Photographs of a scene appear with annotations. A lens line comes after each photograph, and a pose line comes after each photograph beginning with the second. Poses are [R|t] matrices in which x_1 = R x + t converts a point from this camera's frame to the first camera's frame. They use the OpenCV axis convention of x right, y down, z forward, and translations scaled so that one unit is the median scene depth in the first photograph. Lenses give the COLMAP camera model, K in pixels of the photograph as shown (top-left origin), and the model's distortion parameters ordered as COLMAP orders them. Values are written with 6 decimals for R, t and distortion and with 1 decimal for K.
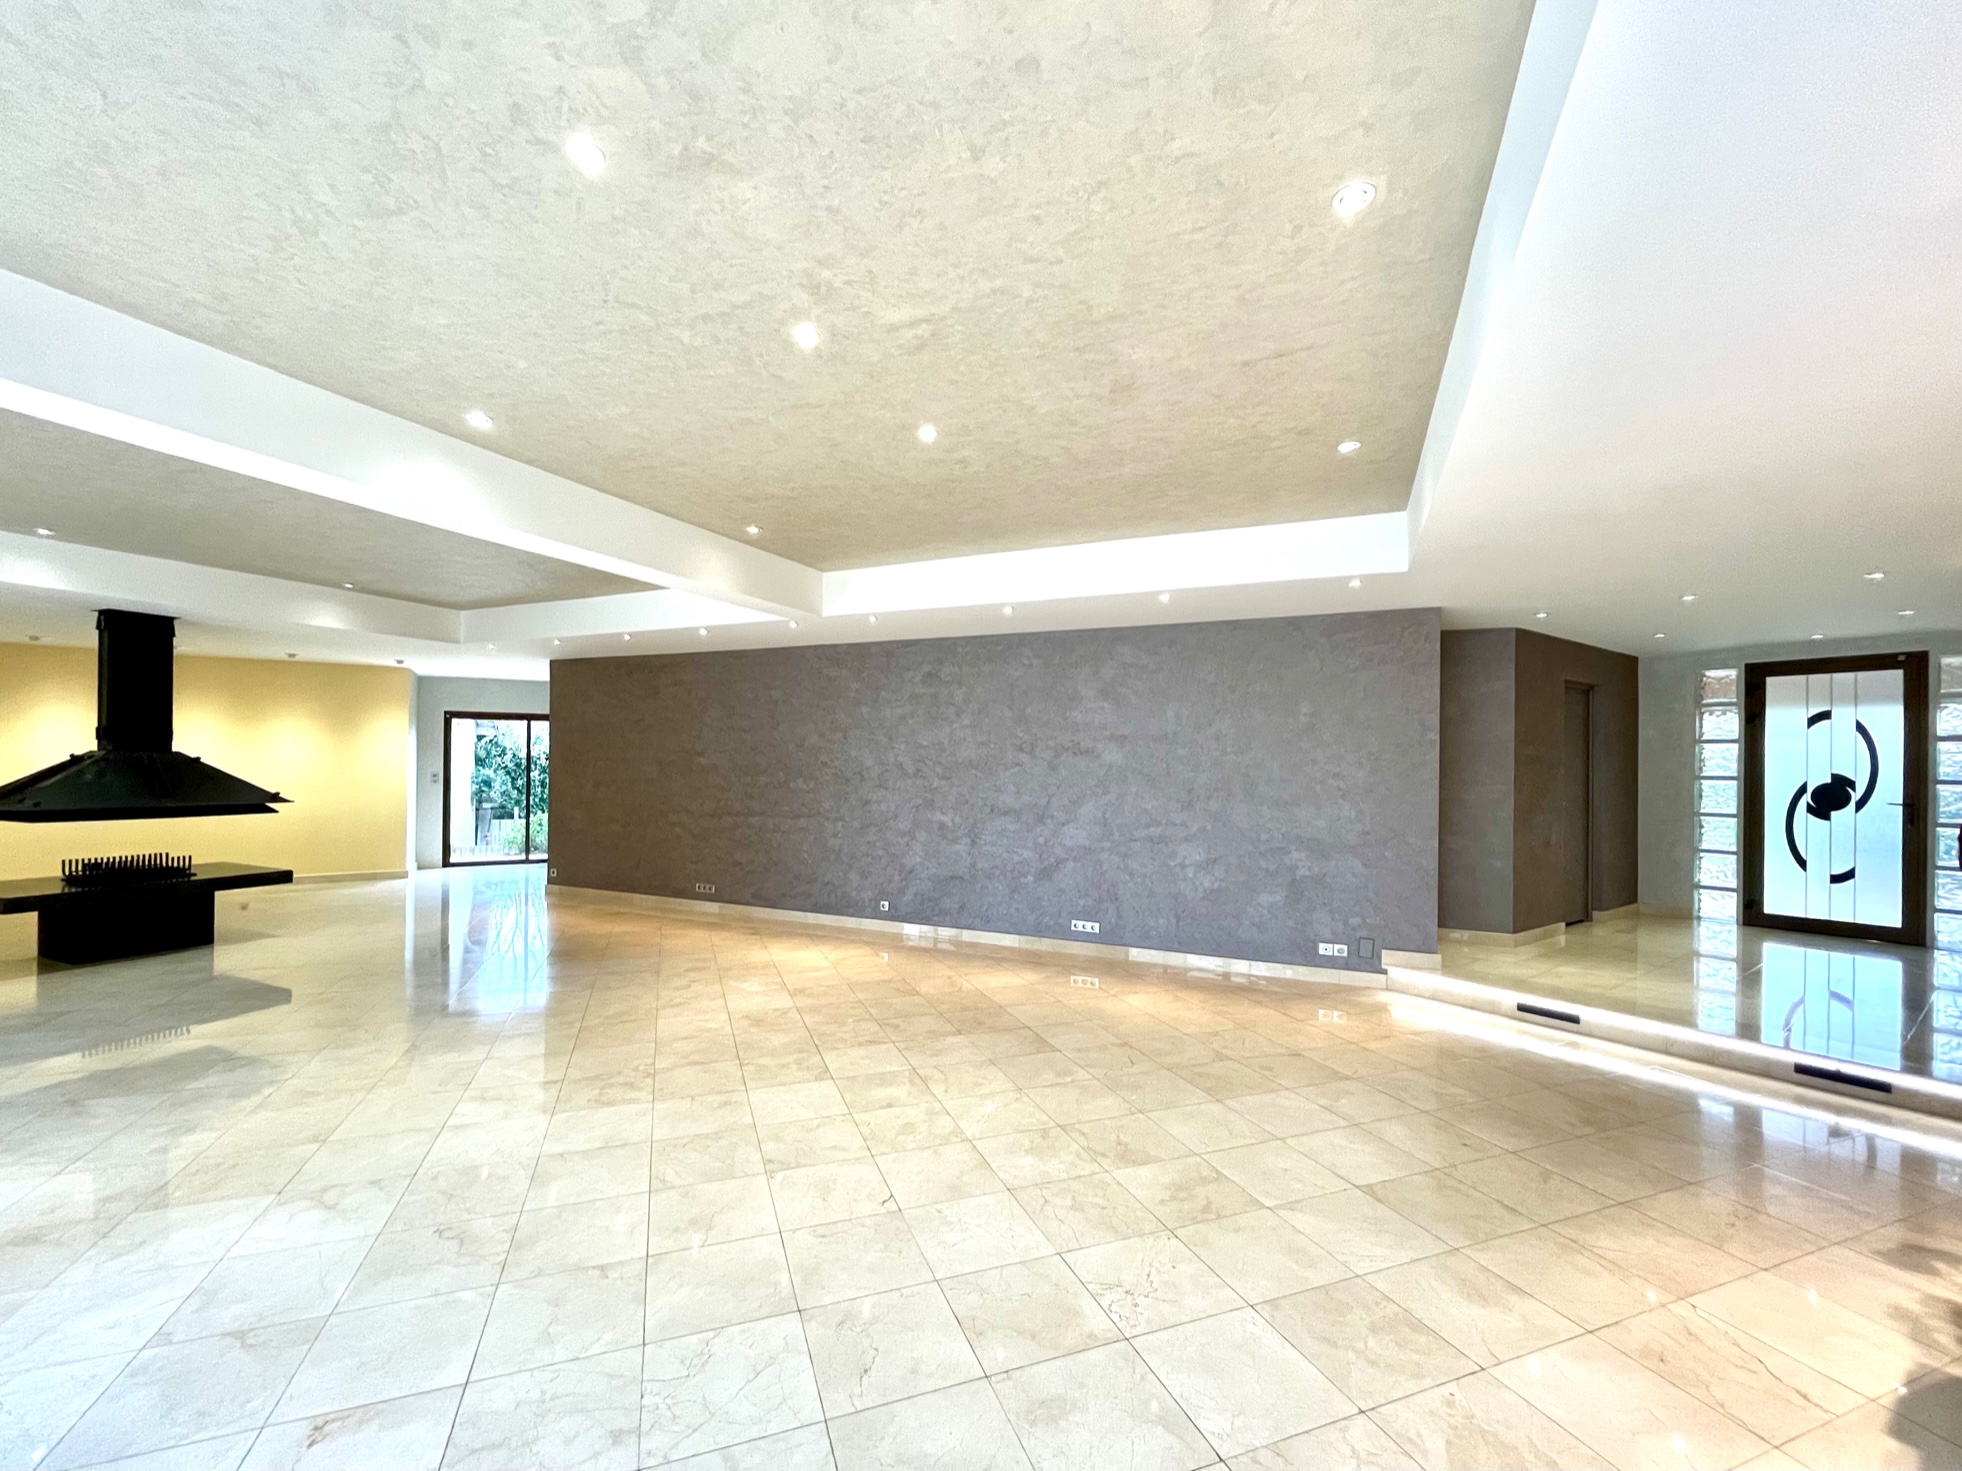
lens RADIAL K [[808.8, 0, 977.6], [0, 808.8, 757.3], [0, 0, 1]] dist [-0.002789, 0.000052]
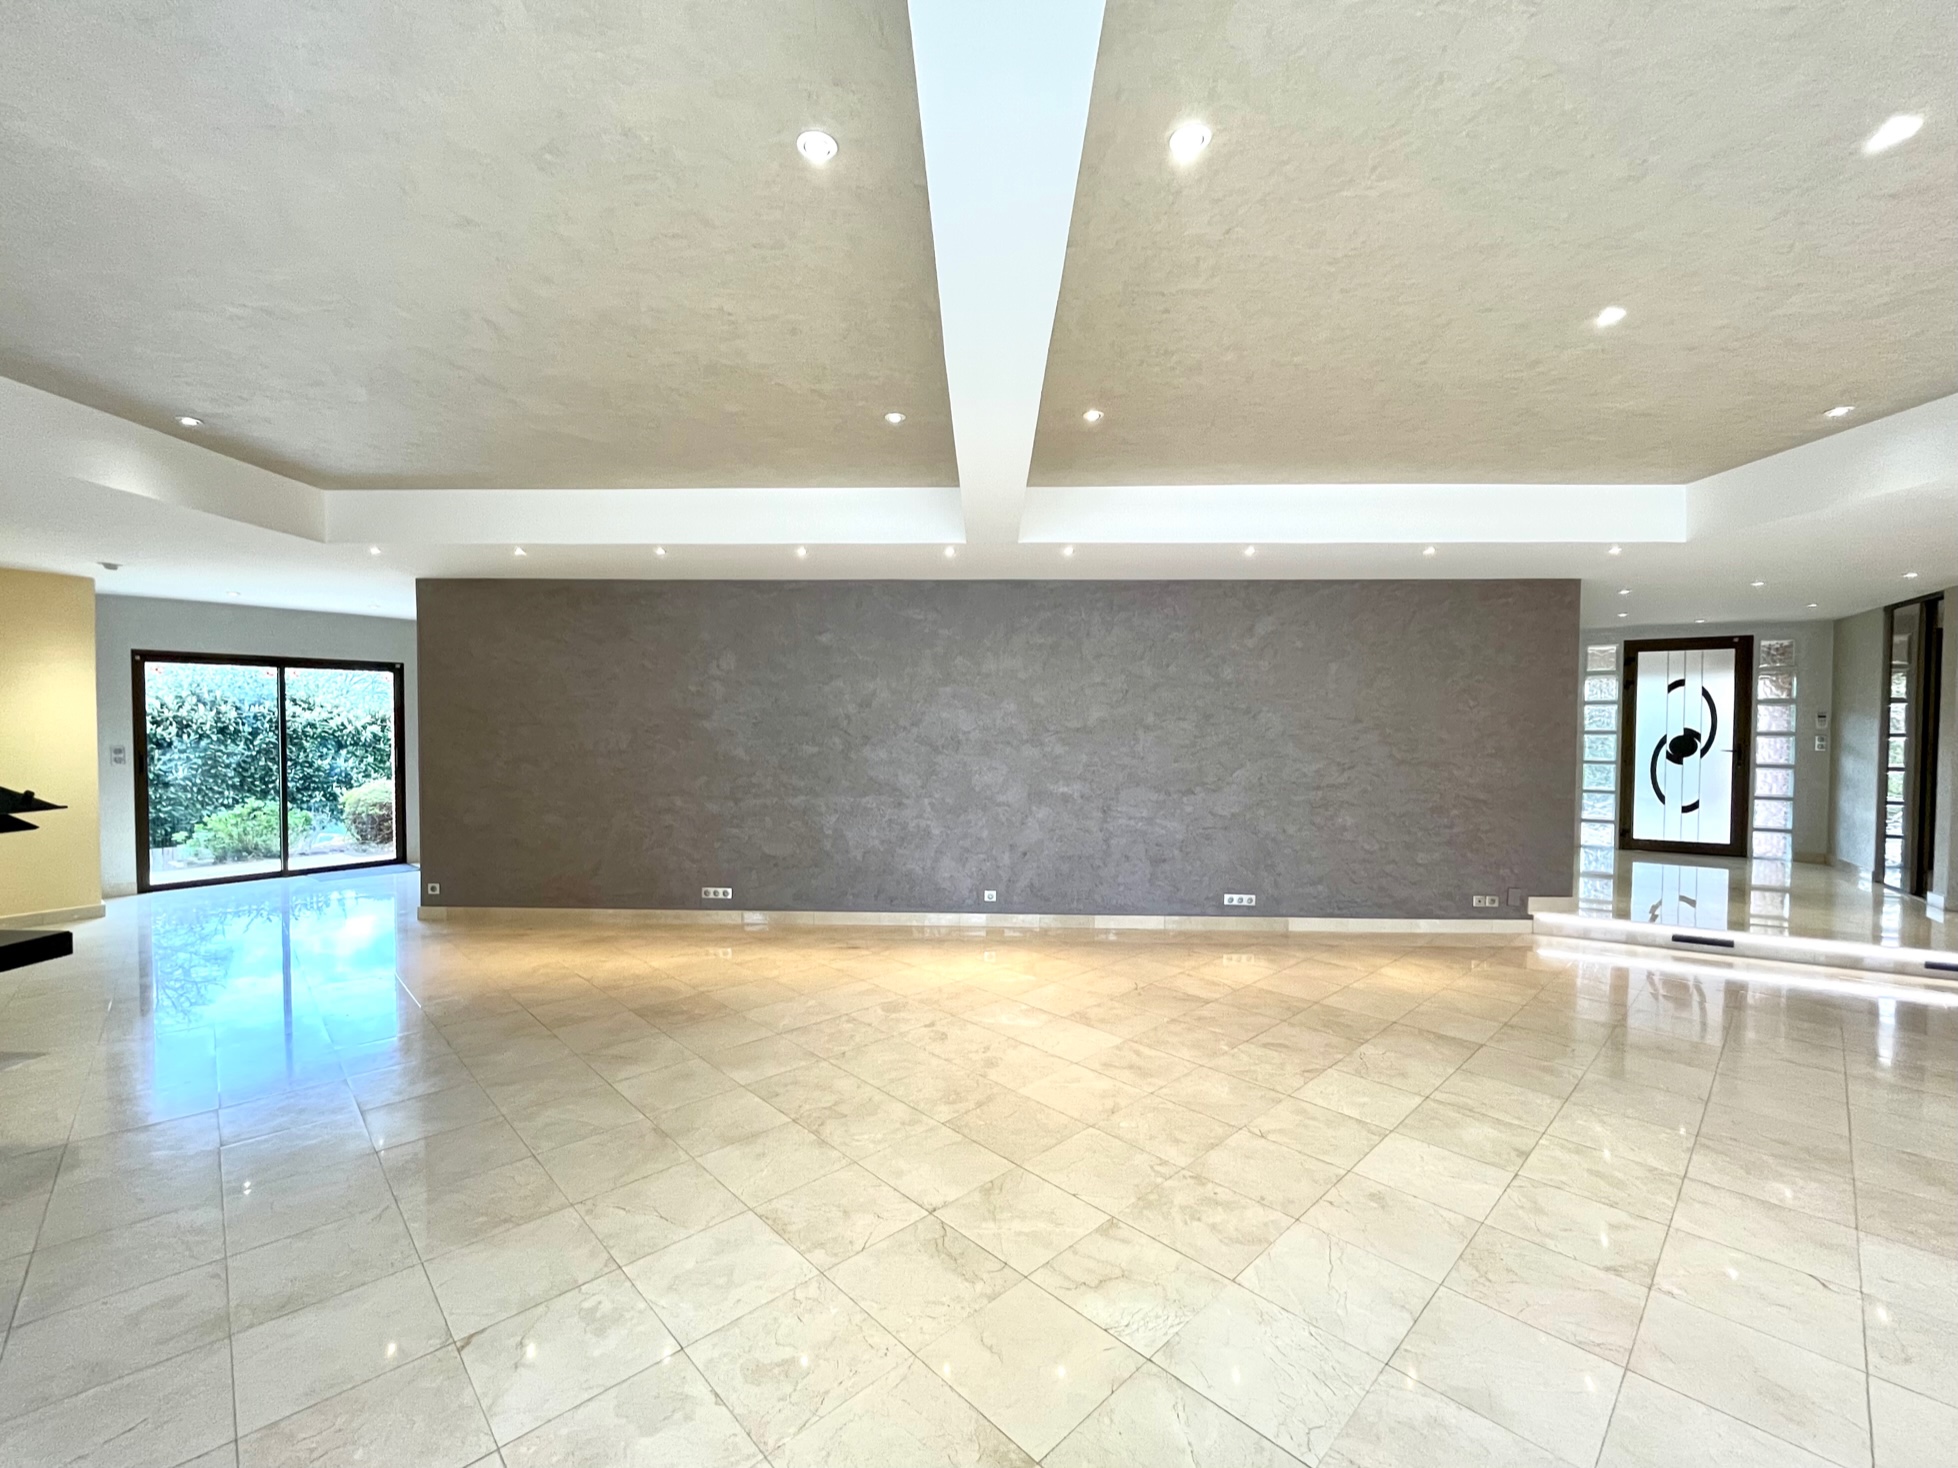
lens RADIAL K [[807.1, 0, 977.9], [0, 807.1, 745.1], [0, 0, 1]] dist [-0.002789, 0.000052]
pose [[0.920807, -0.018355, 0.389585, -0.482661], [0.003799, 0.999267, 0.038101, -0.005885], [-0.389999, -0.033604, 0.920202, 0.252672]]
